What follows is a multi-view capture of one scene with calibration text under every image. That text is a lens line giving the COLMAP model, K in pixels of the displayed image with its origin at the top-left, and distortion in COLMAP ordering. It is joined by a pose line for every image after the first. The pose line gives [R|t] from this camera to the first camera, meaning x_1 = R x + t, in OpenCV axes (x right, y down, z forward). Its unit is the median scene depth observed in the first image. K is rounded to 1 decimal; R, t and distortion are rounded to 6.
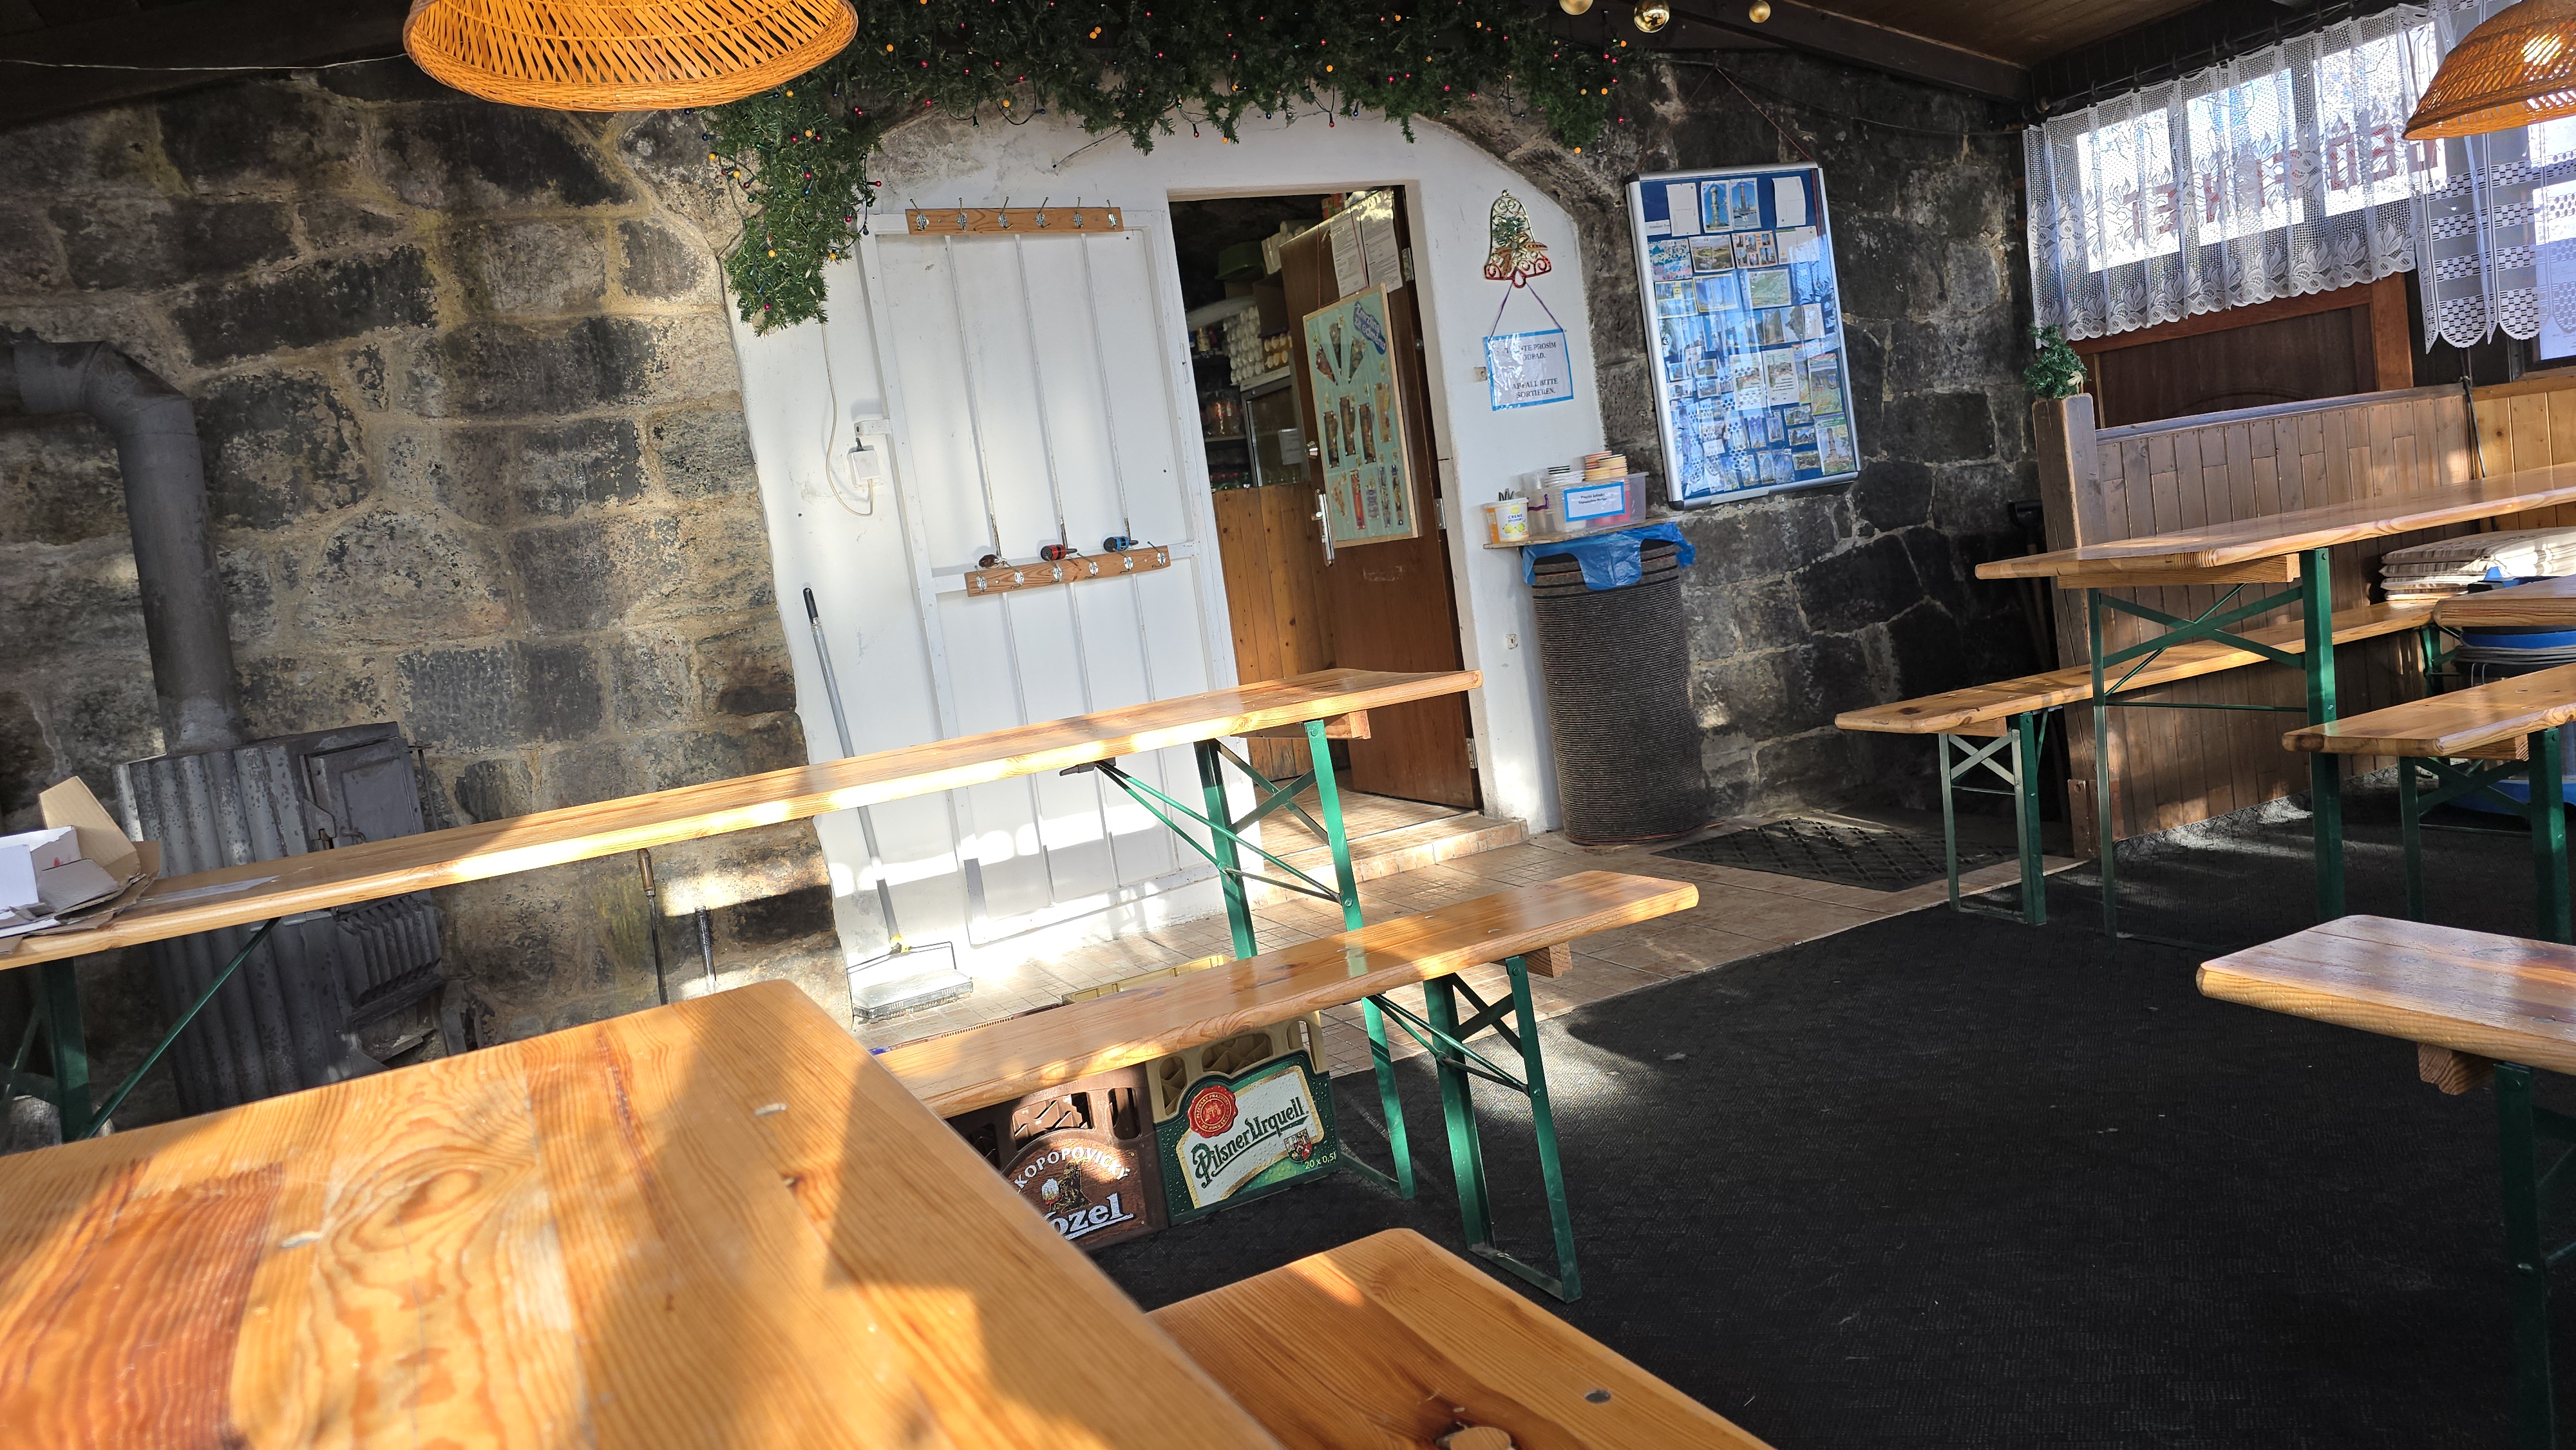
lens RADIAL K [[1720.7, 0, 1288.0], [0, 1720.7, 725.0], [0, 0, 1]] dist [0.044676, -0.043145]
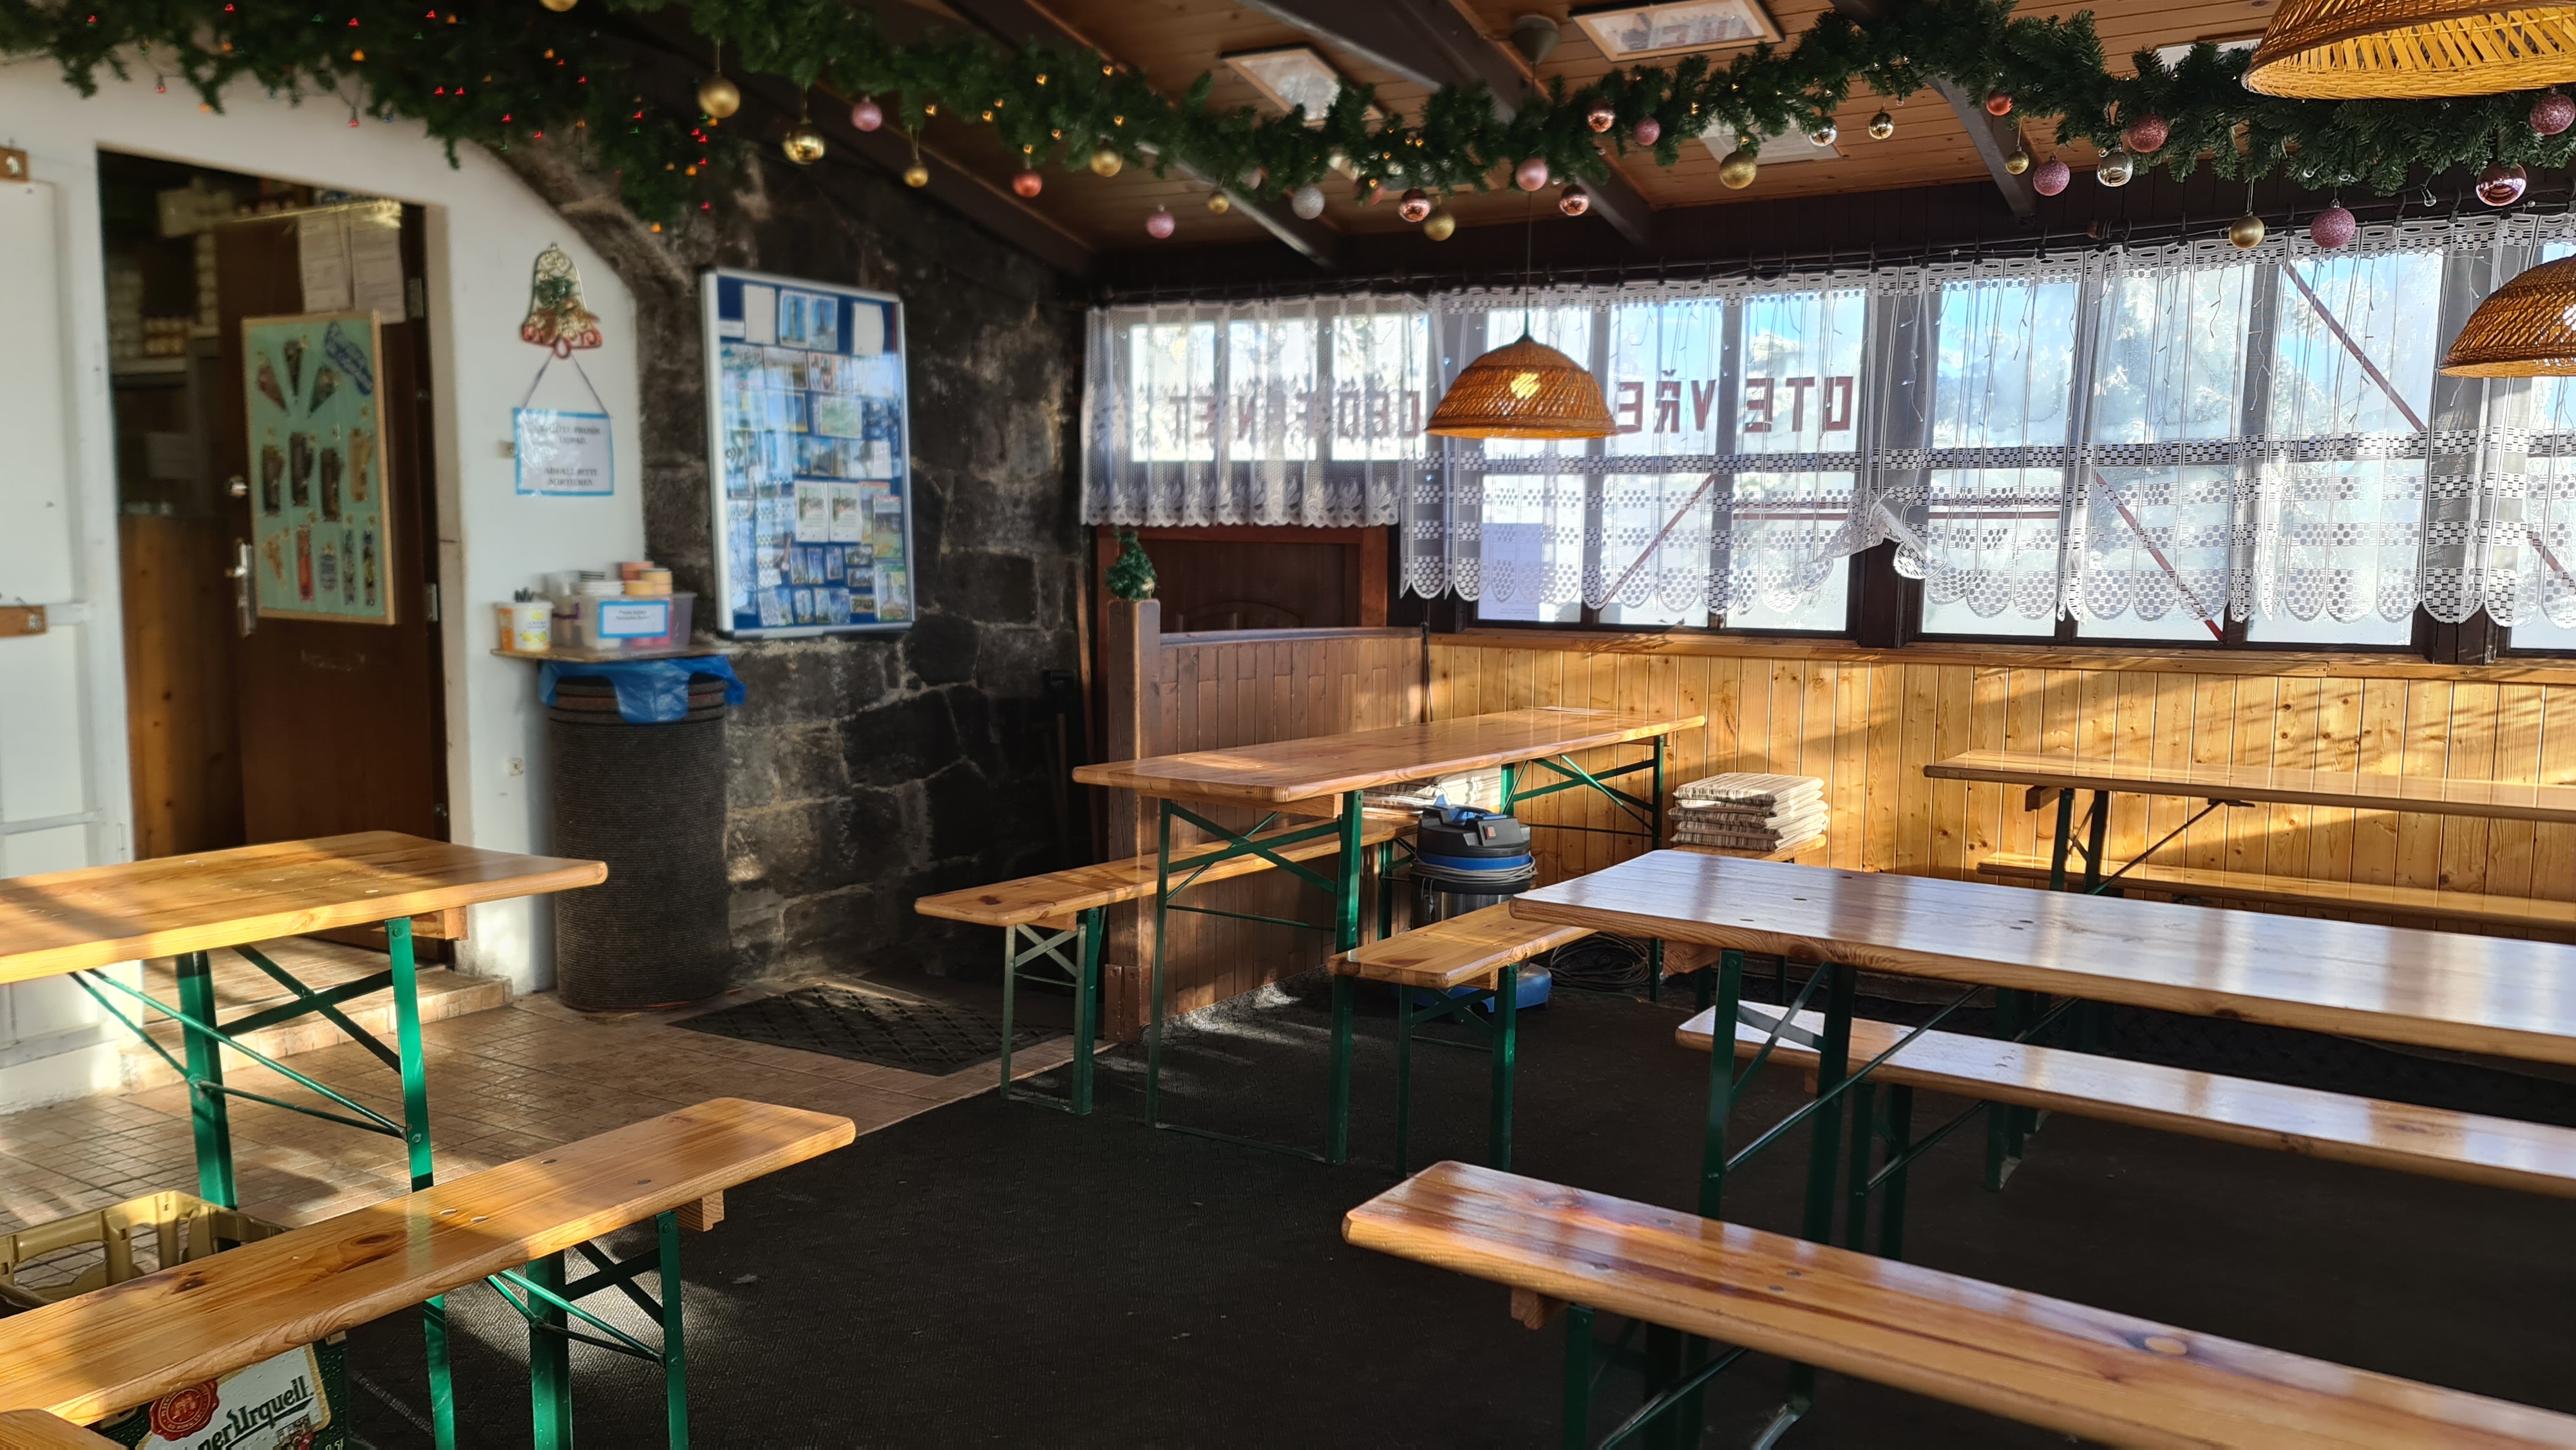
lens RADIAL K [[1966.2, 0, 1288.0], [0, 1966.2, 725.0], [0, 0, 1]] dist [0.025014, -0.000847]
pose [[0.807677, 0.087461, 0.583102, -0.134762], [-0.076390, 0.996124, -0.043600, -0.057862], [-0.584655, -0.009328, 0.811228, -0.010771]]
